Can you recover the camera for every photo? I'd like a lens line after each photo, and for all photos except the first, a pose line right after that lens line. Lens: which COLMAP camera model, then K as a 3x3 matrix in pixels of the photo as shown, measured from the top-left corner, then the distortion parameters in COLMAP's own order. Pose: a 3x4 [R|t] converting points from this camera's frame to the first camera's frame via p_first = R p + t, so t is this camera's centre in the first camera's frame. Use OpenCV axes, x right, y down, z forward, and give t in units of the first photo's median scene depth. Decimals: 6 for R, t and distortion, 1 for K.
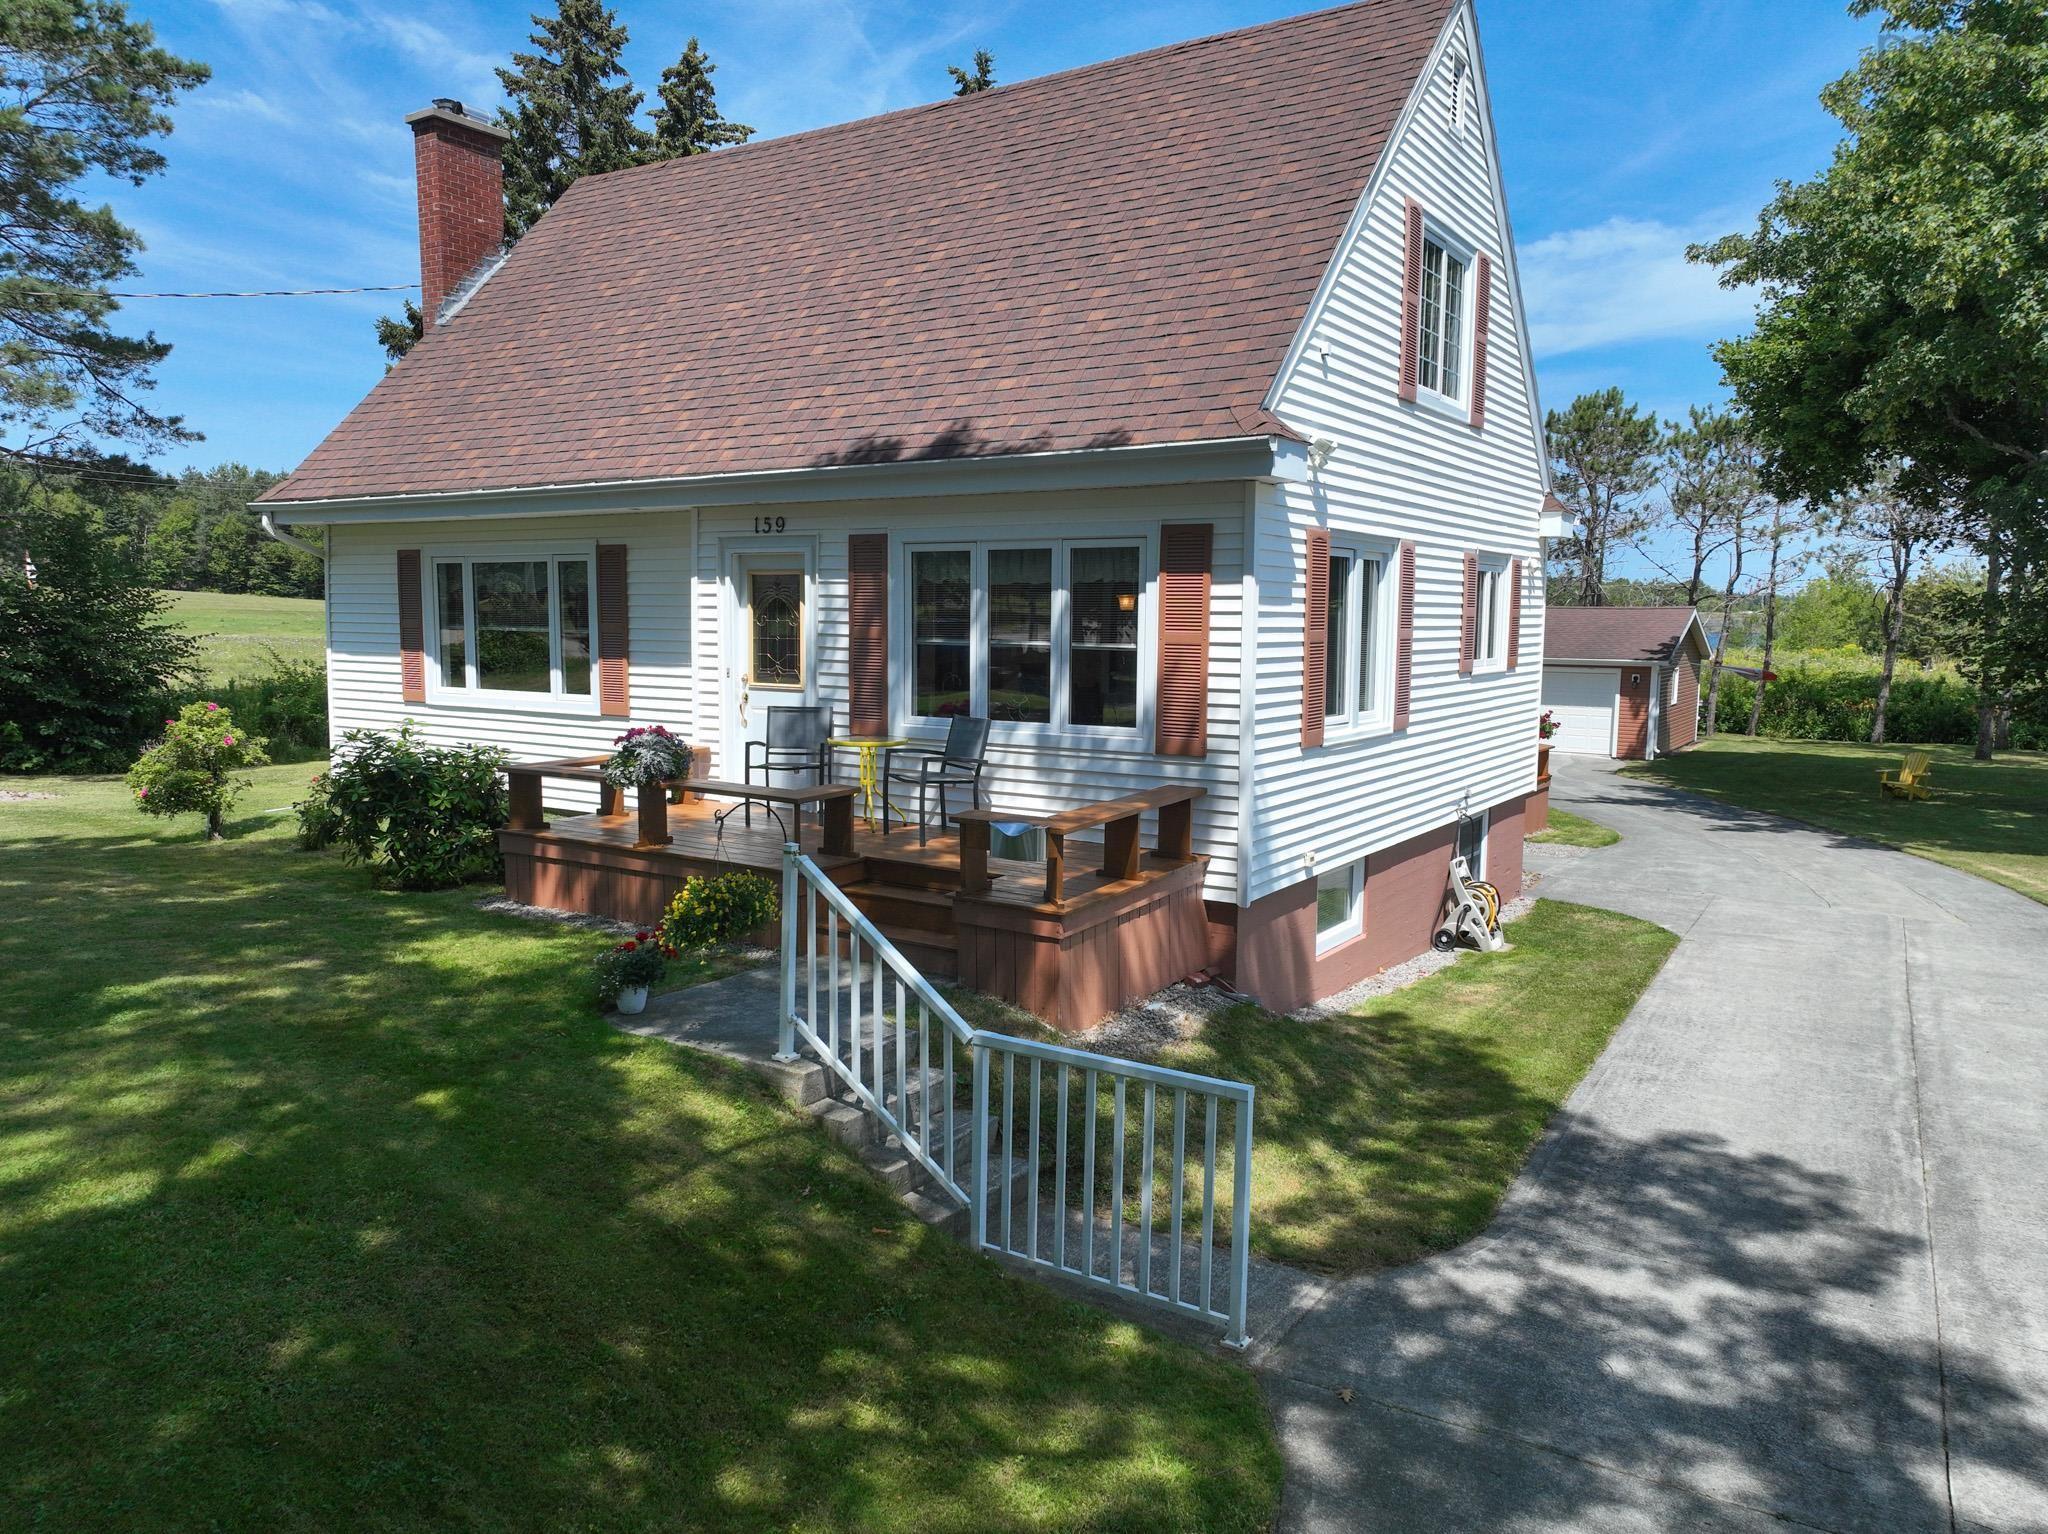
lens RADIAL K [[1414.3, 0, 1003.6], [0, 1414.3, 784.1], [0, 0, 1]] dist [0.010912, 0.004957]
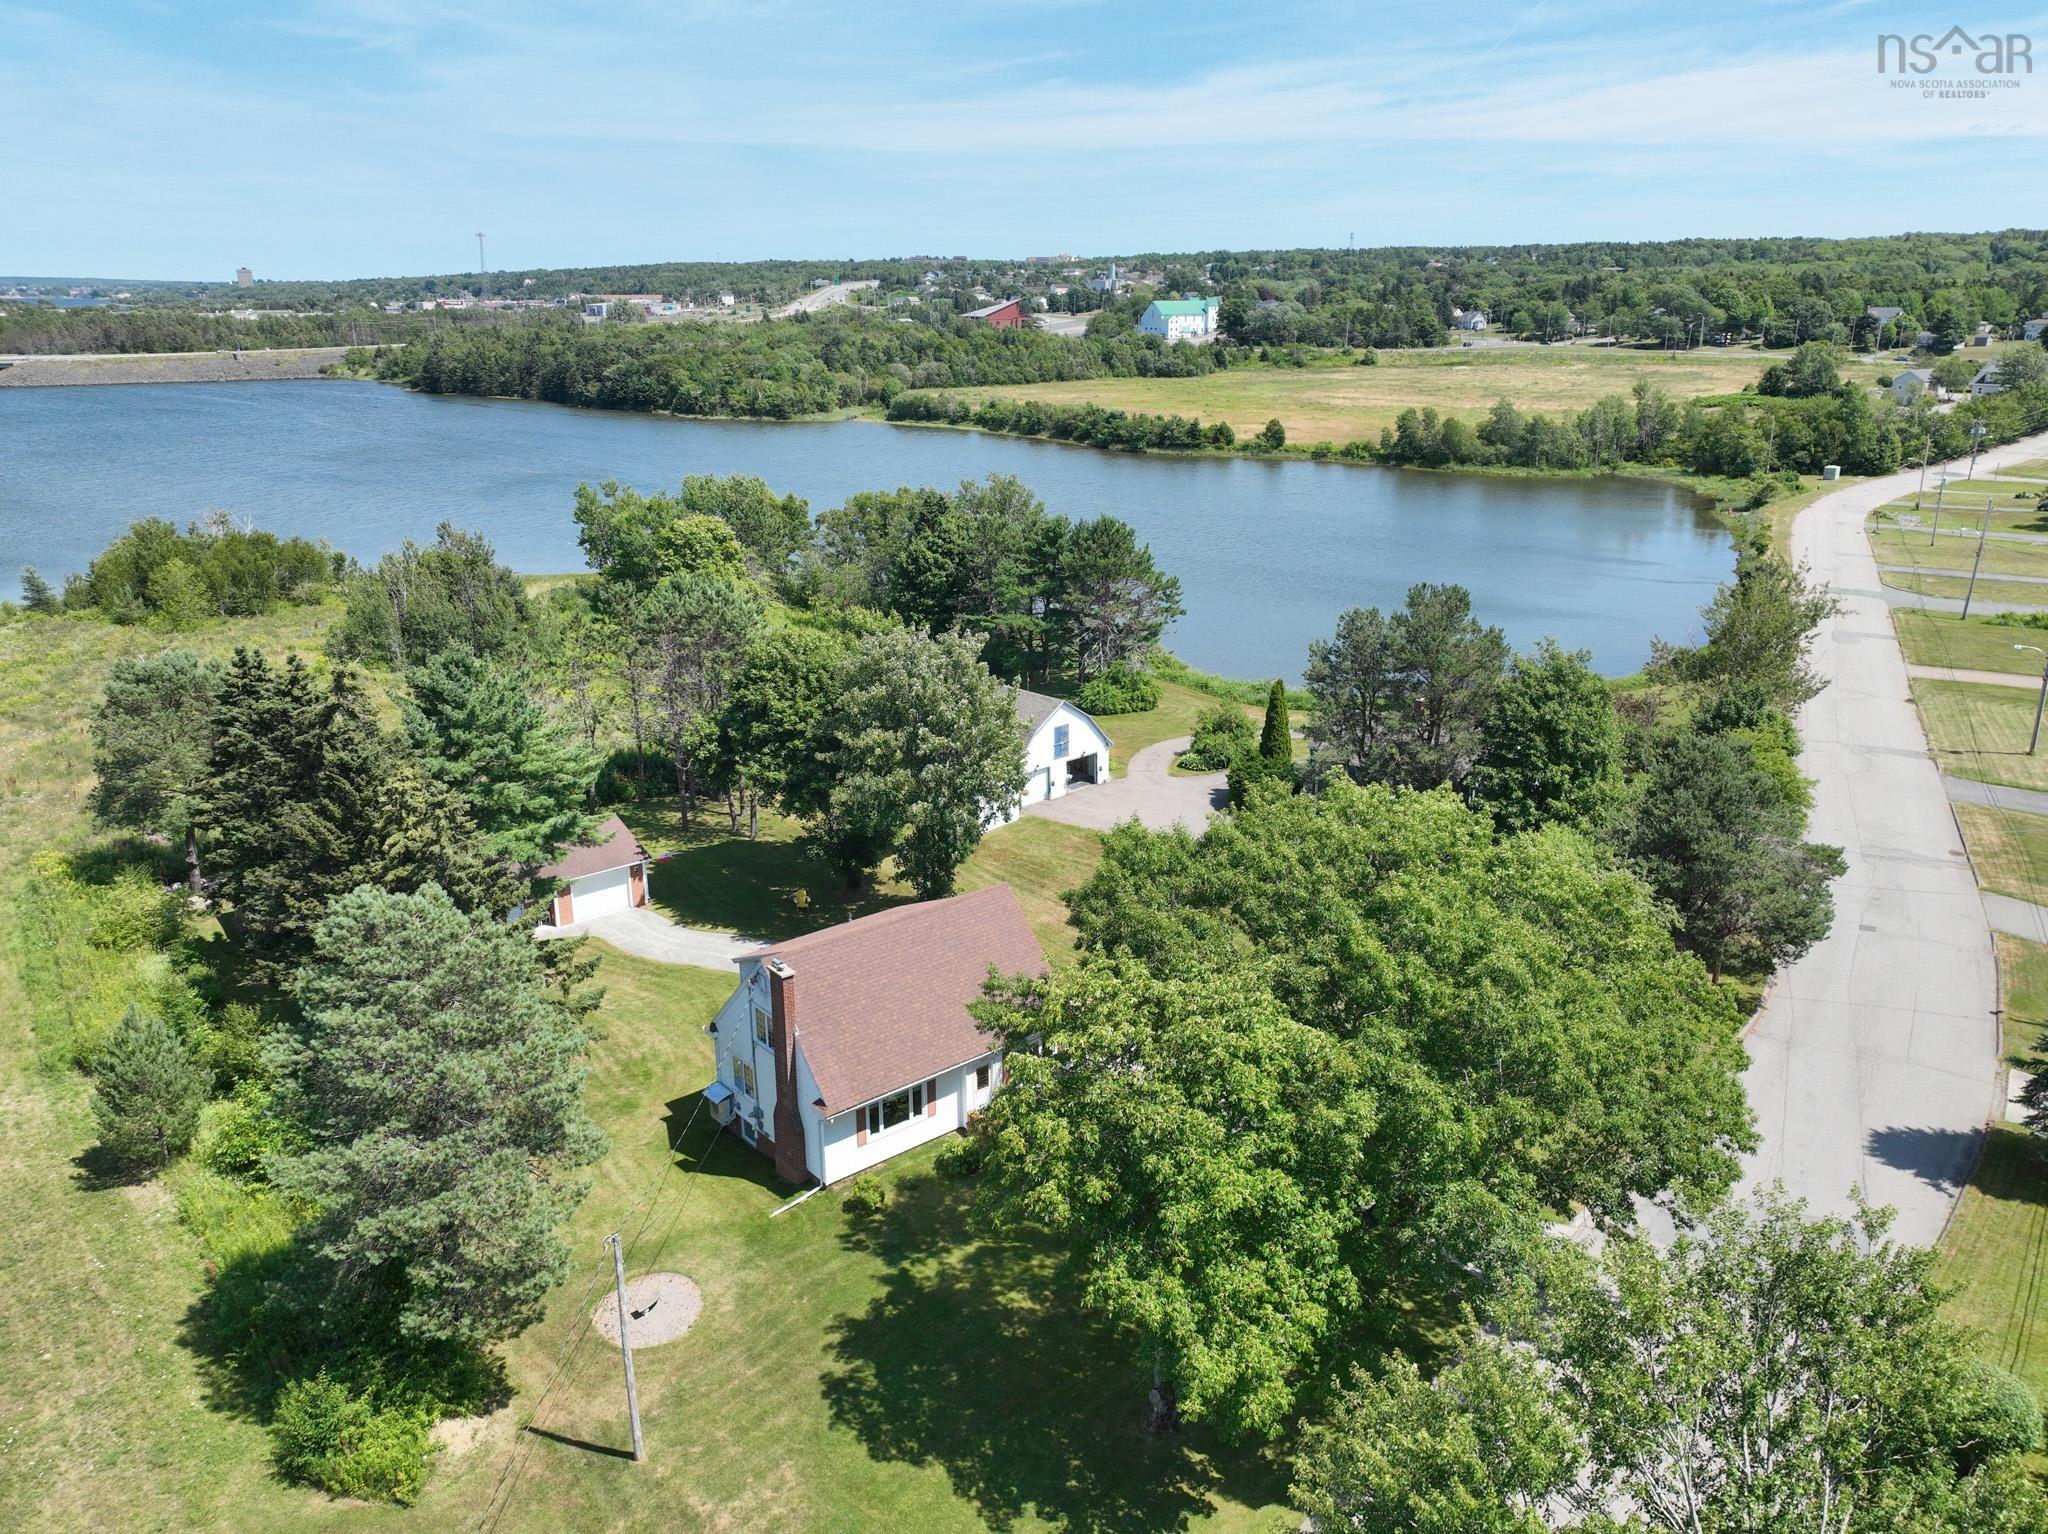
lens RADIAL K [[1480.0, 0, 1024.0], [0, 1480.0, 767.0], [0, 0, 1]] dist [-0.001111, 0.006371]
pose [[0.287005, -0.297427, 0.910585, -4.431421], [0.119544, 0.954266, 0.274017, -2.505312], [-0.950441, 0.030210, 0.309435, -0.649107]]
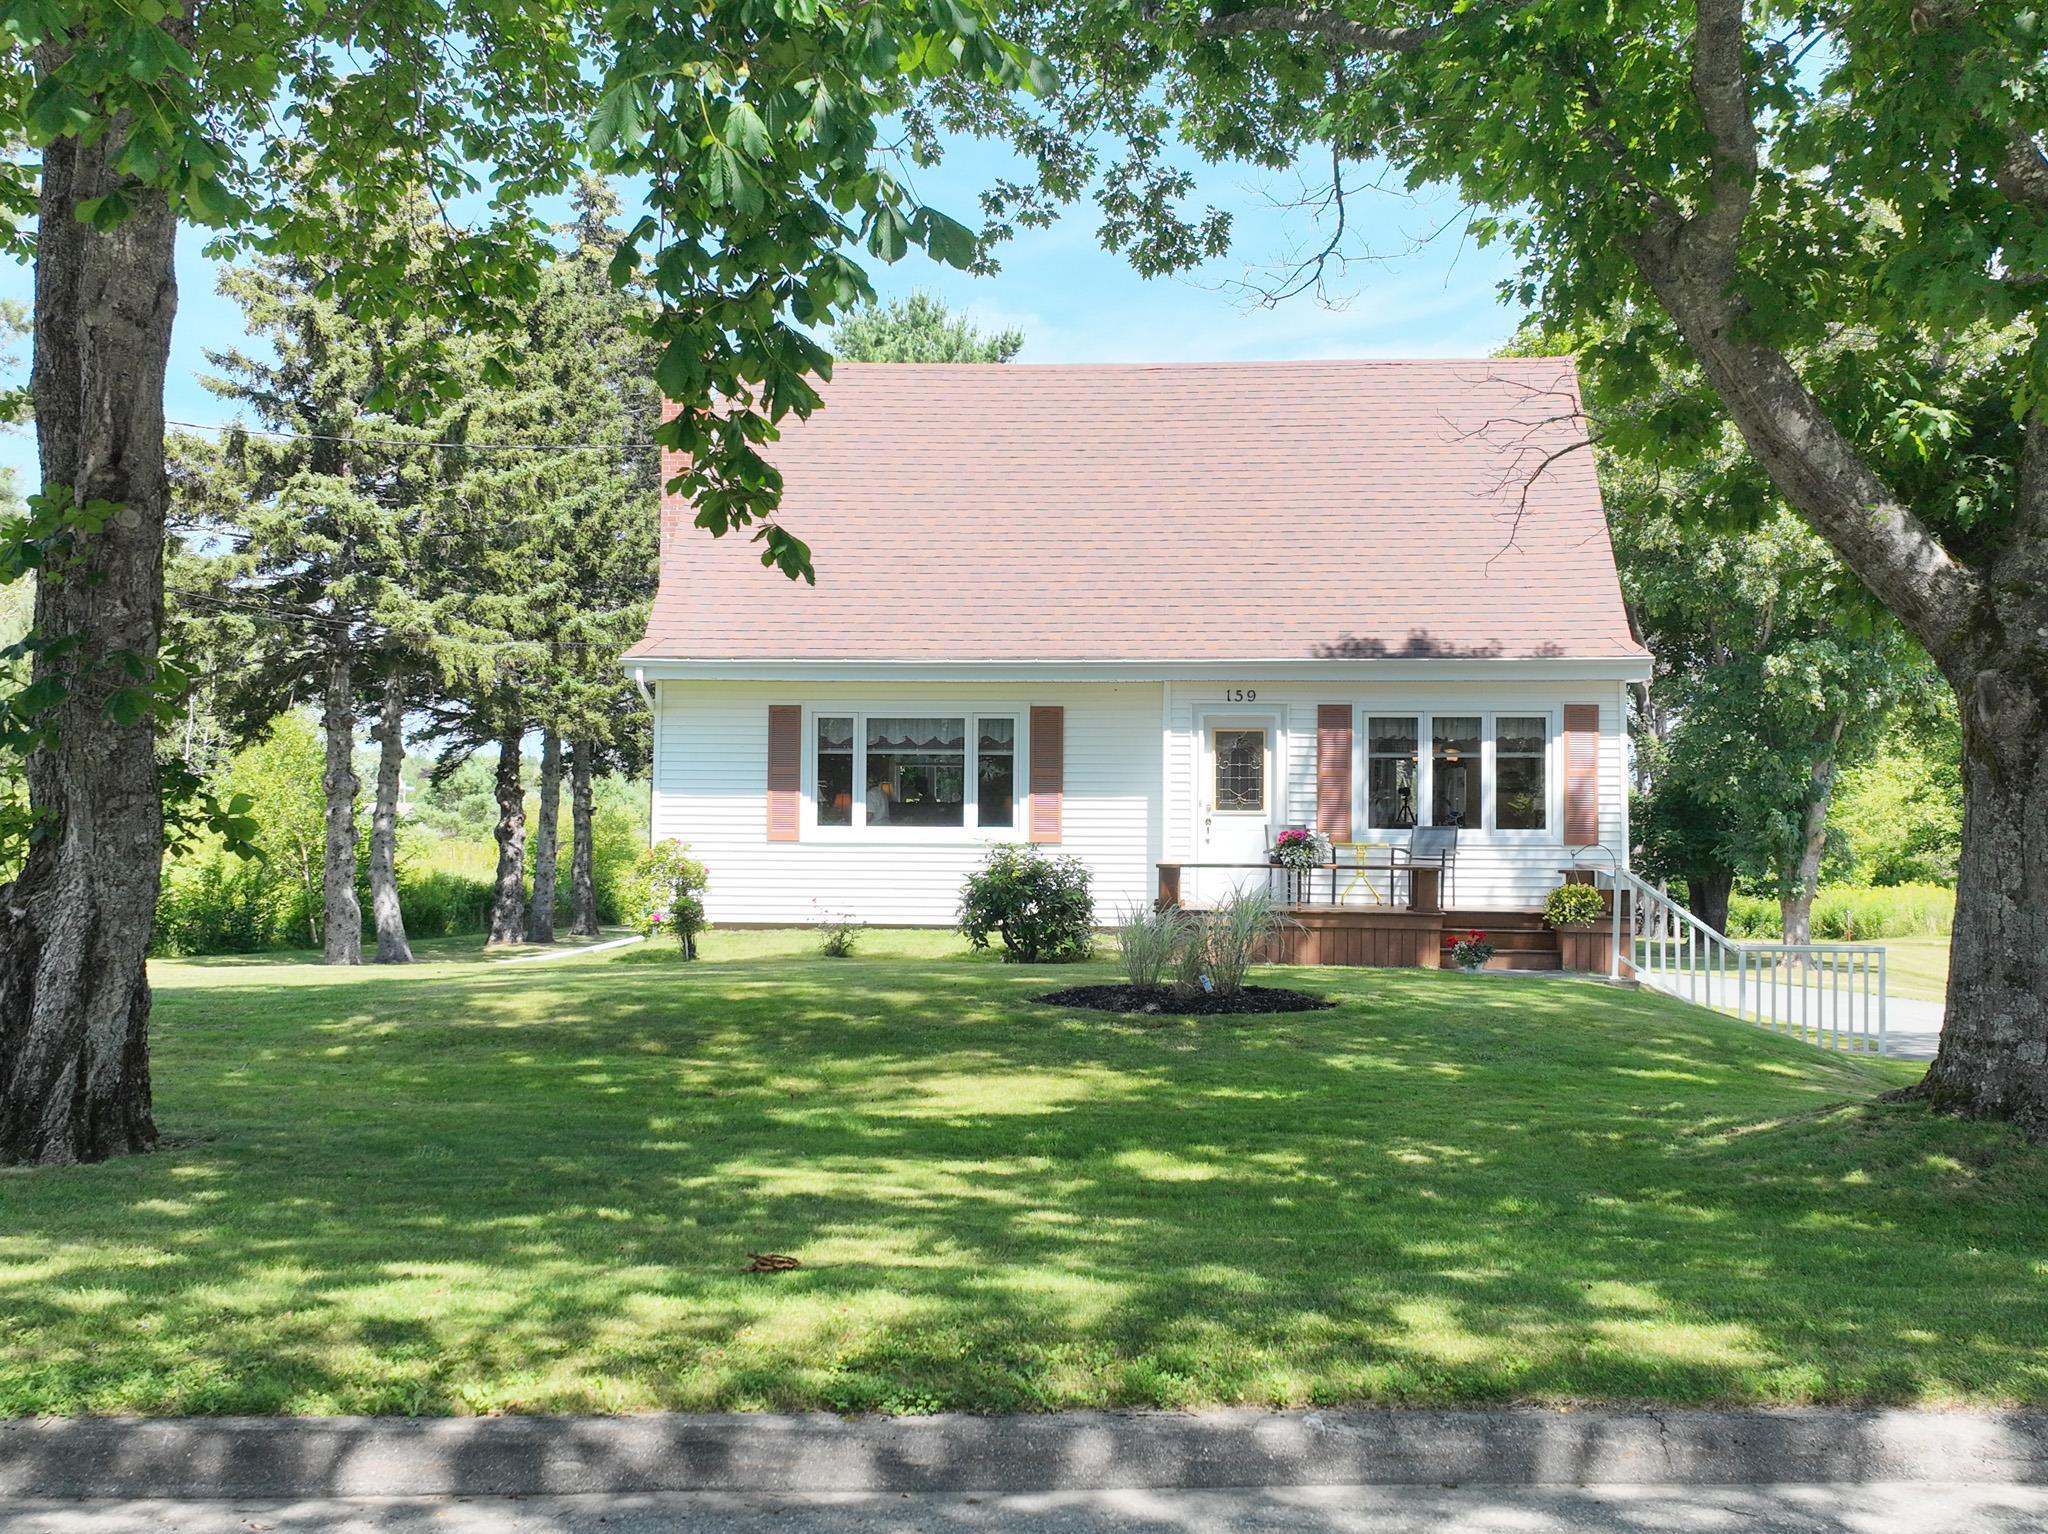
lens RADIAL K [[2185.3, 0, 1024.0], [0, 2185.3, 767.0], [0, 0, 1]] dist [0.001387, -0.004036]
pose [[0.876857, 0.011674, 0.480610, -1.471254], [0.057675, 0.989930, -0.129272, 0.159941], [-0.477279, 0.141072, 0.867354, -0.791428]]
